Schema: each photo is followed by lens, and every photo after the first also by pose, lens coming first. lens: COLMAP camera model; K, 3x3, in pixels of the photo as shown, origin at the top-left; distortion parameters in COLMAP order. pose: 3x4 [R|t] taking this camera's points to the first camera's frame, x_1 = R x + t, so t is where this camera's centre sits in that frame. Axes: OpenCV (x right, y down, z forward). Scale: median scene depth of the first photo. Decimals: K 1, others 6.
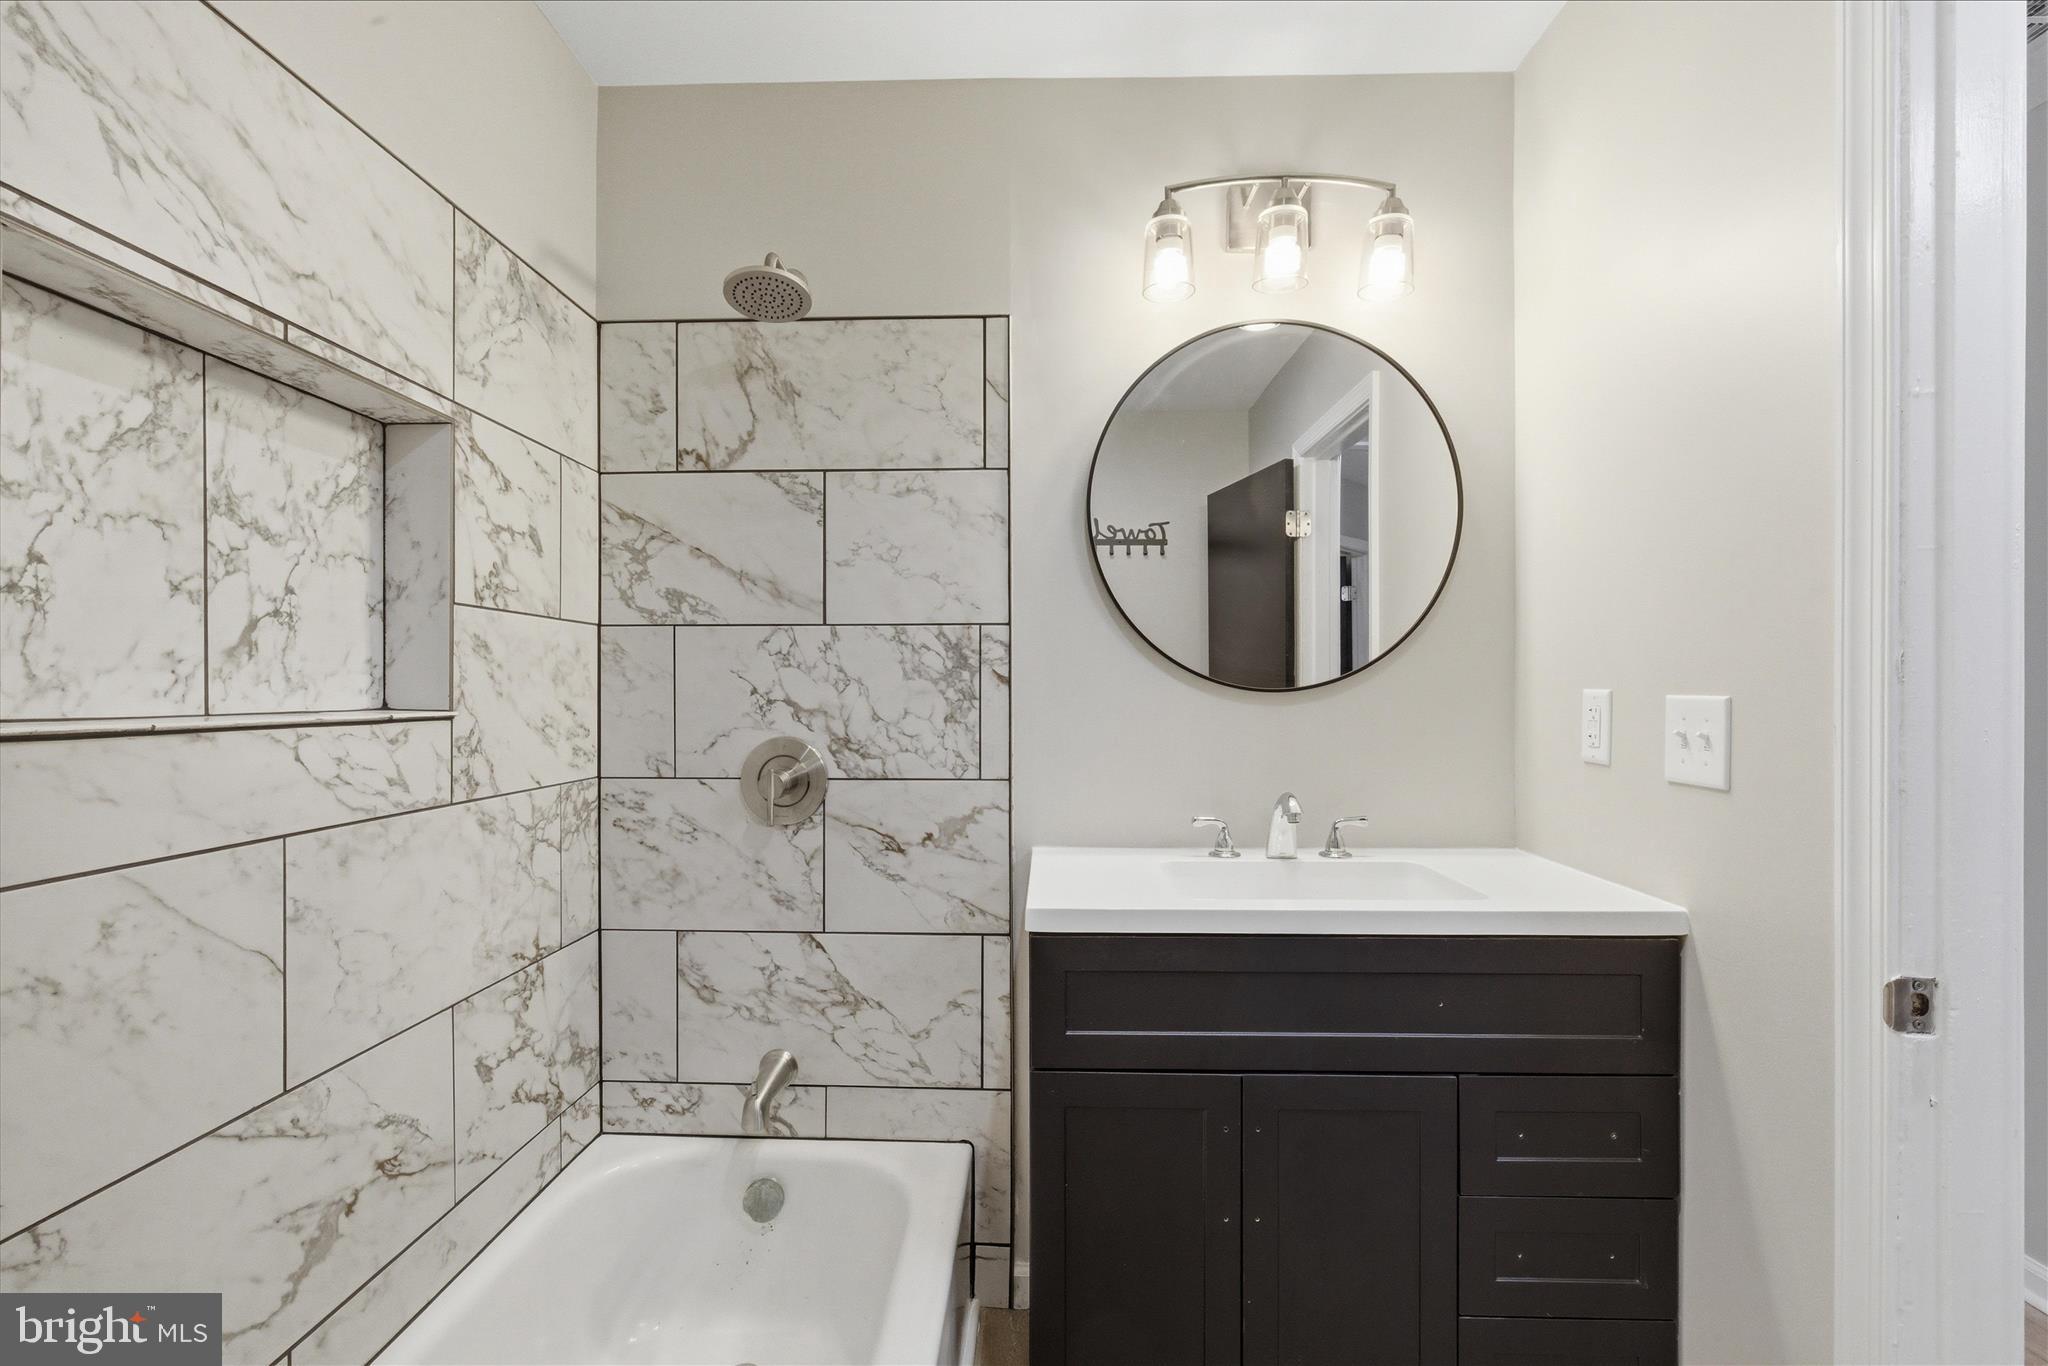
lens RADIAL K [[959.9, 0, 1016.0], [0, 959.9, 684.8], [0, 0, 1]] dist [0.001228, 0.000934]
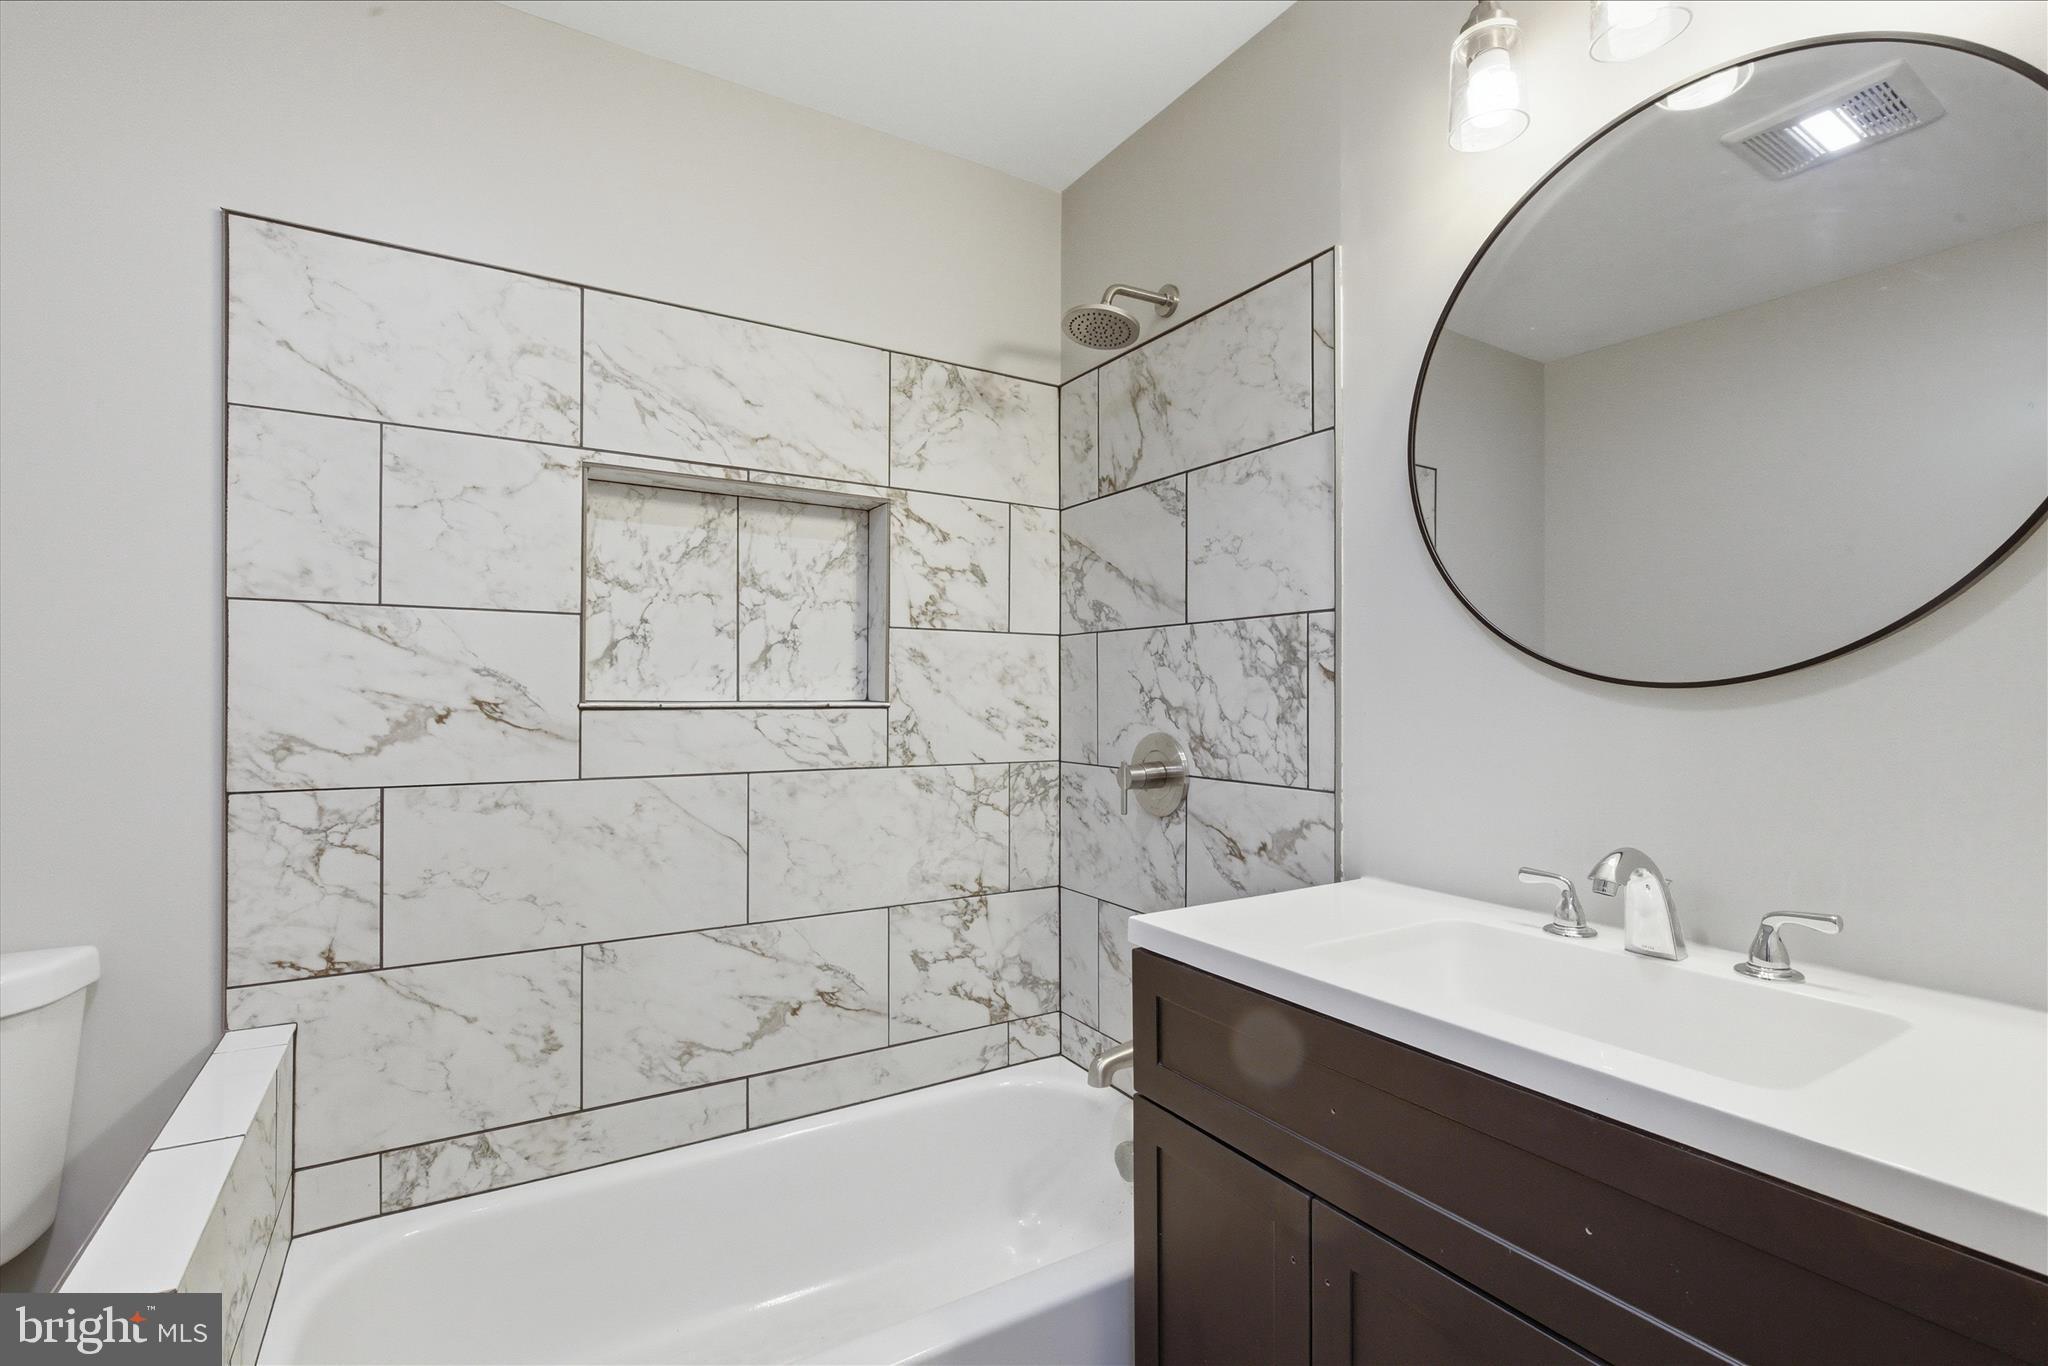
lens RADIAL K [[959.9, 0, 1009.4], [0, 959.9, 689.2], [0, 0, 1]] dist [0.001228, 0.000934]
pose [[0.524222, -0.003484, -0.851575, 0.663639], [0.001140, 0.999994, -0.003390, 0.011651], [0.851581, 0.000807, 0.524222, 0.361982]]
